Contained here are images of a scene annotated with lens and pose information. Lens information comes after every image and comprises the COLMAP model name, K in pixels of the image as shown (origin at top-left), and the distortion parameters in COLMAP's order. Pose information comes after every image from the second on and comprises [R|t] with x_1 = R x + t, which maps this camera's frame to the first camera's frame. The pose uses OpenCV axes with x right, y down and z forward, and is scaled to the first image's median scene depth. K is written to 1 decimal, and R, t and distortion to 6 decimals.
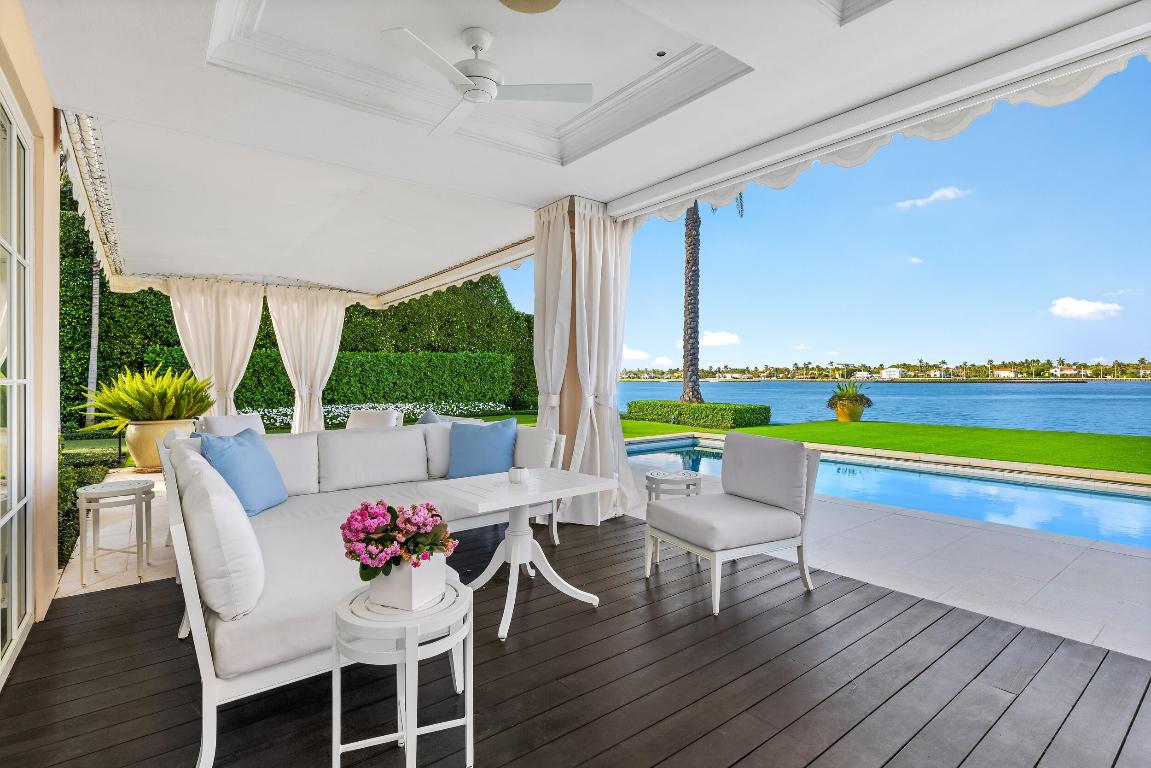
lens RADIAL K [[551.2, 0, 571.1], [0, 551.2, 384.1], [0, 0, 1]] dist [-0.002189, -0.000054]
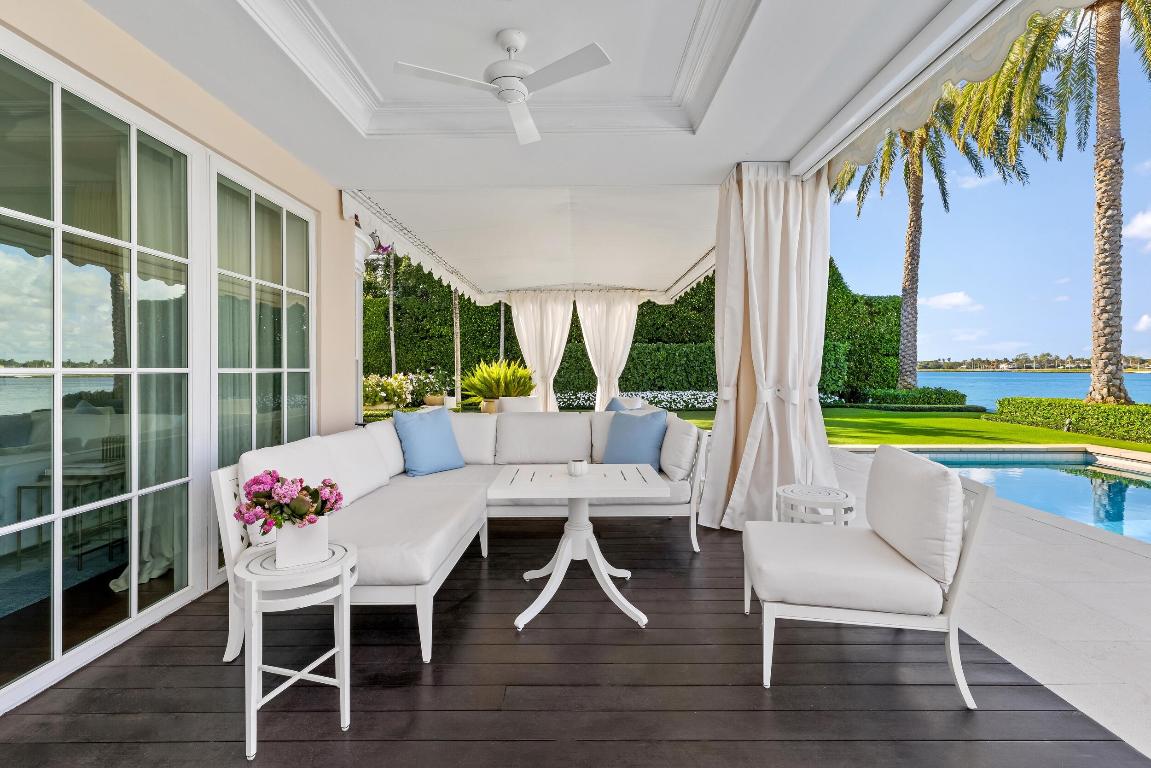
lens RADIAL K [[519.9, 0, 573.9], [0, 519.9, 372.4], [0, 0, 1]] dist [0.004481, -0.000220]
pose [[0.792105, 0.007359, -0.610341, 0.141559], [-0.008231, 0.999965, 0.001376, -0.001687], [0.610330, 0.003934, 0.792138, 0.081995]]
